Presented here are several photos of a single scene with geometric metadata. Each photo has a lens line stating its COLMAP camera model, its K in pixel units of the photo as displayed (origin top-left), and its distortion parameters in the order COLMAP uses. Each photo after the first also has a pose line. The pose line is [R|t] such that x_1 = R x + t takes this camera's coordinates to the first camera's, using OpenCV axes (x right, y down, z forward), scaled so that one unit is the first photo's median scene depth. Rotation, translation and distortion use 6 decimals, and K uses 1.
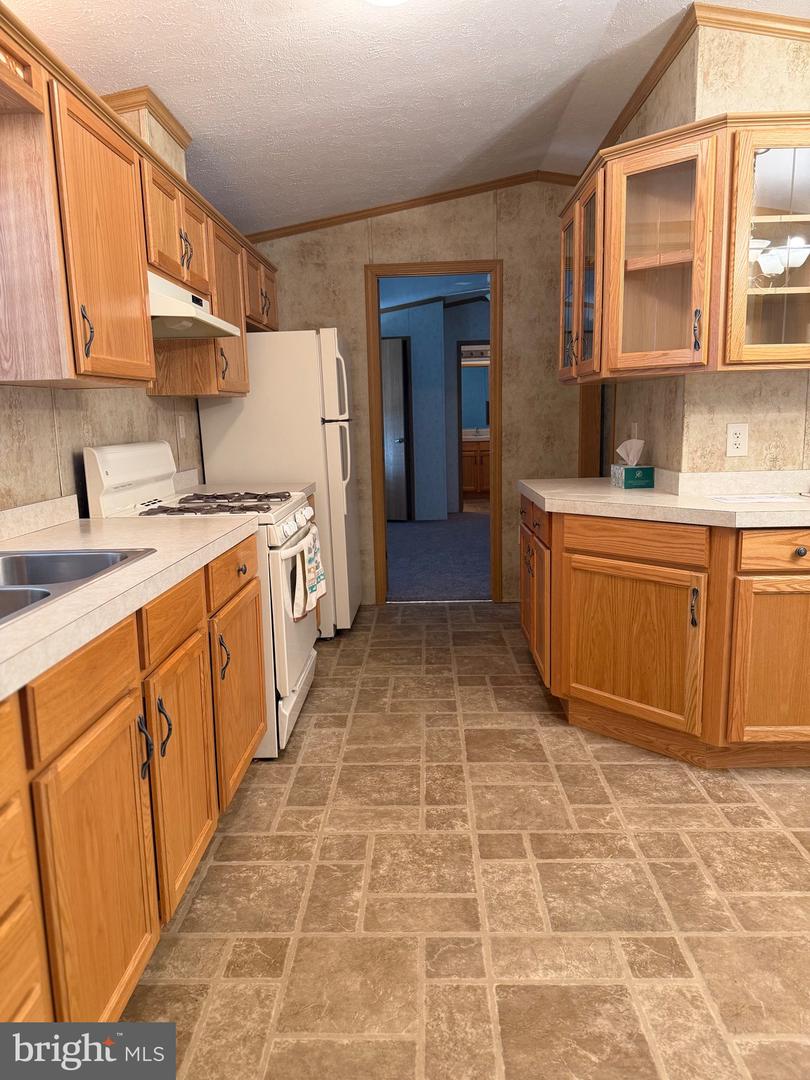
lens RADIAL K [[760.5, 0, 395.8], [0, 760.5, 552.0], [0, 0, 1]] dist [0.035473, -0.068388]
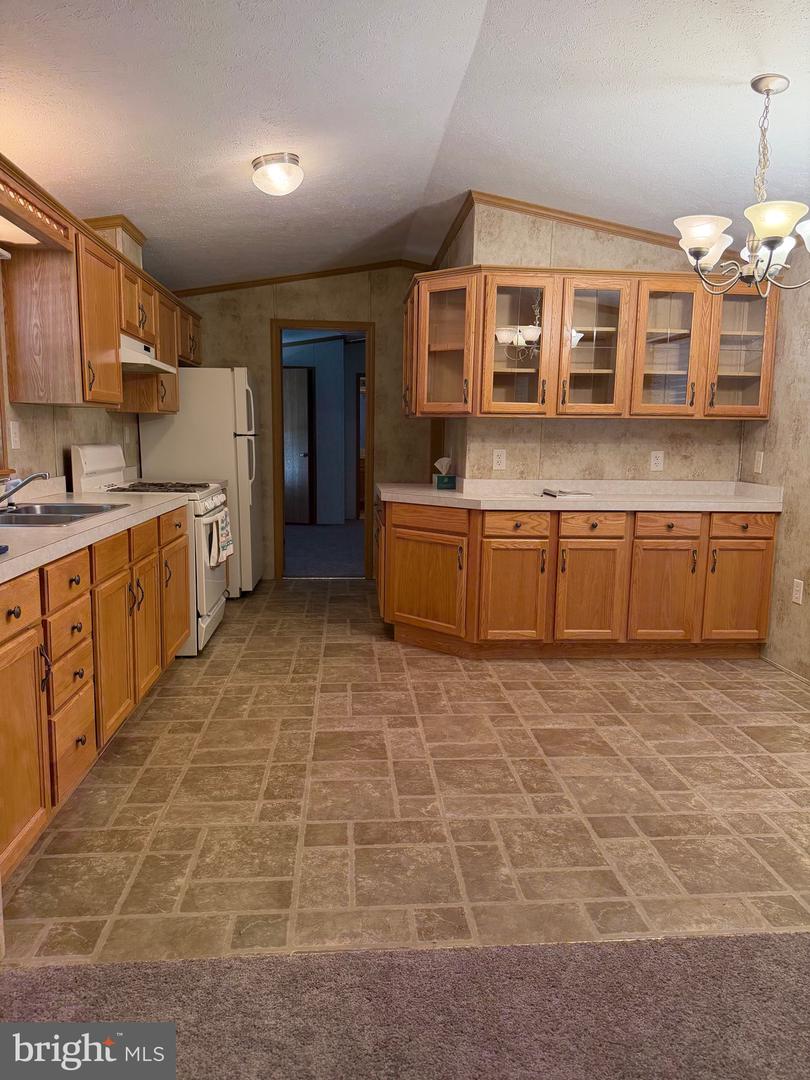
lens RADIAL K [[760.5, 0, 423.4], [0, 760.5, 559.1], [0, 0, 1]] dist [0.035473, -0.068388]
pose [[0.989311, 0.022828, 0.144020, 0.065819], [-0.020455, 0.999630, -0.017940, 0.094901], [-0.144376, 0.014803, 0.989412, -0.555516]]
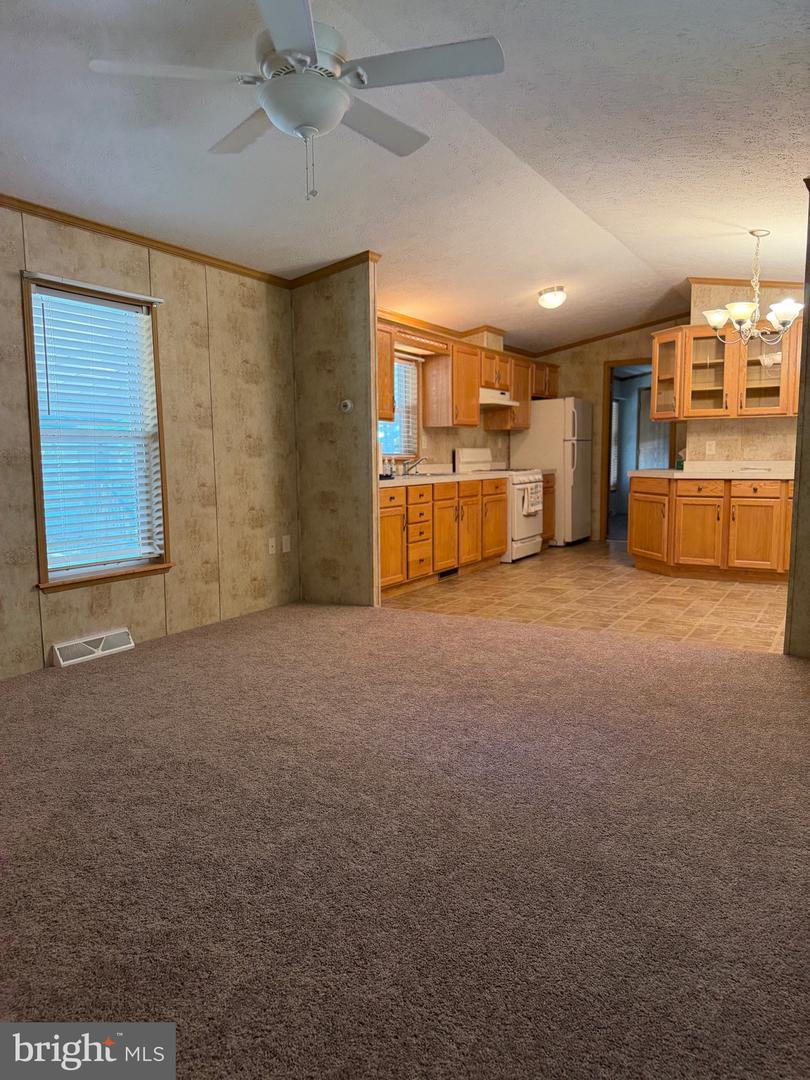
lens RADIAL K [[760.5, 0, 399.5], [0, 760.5, 550.2], [0, 0, 1]] dist [0.035473, -0.068388]
pose [[0.877464, 0.073381, -0.473997, 0.753719], [-0.091669, 0.995668, -0.015556, 0.295928], [0.470802, 0.057100, 0.880389, -1.527355]]
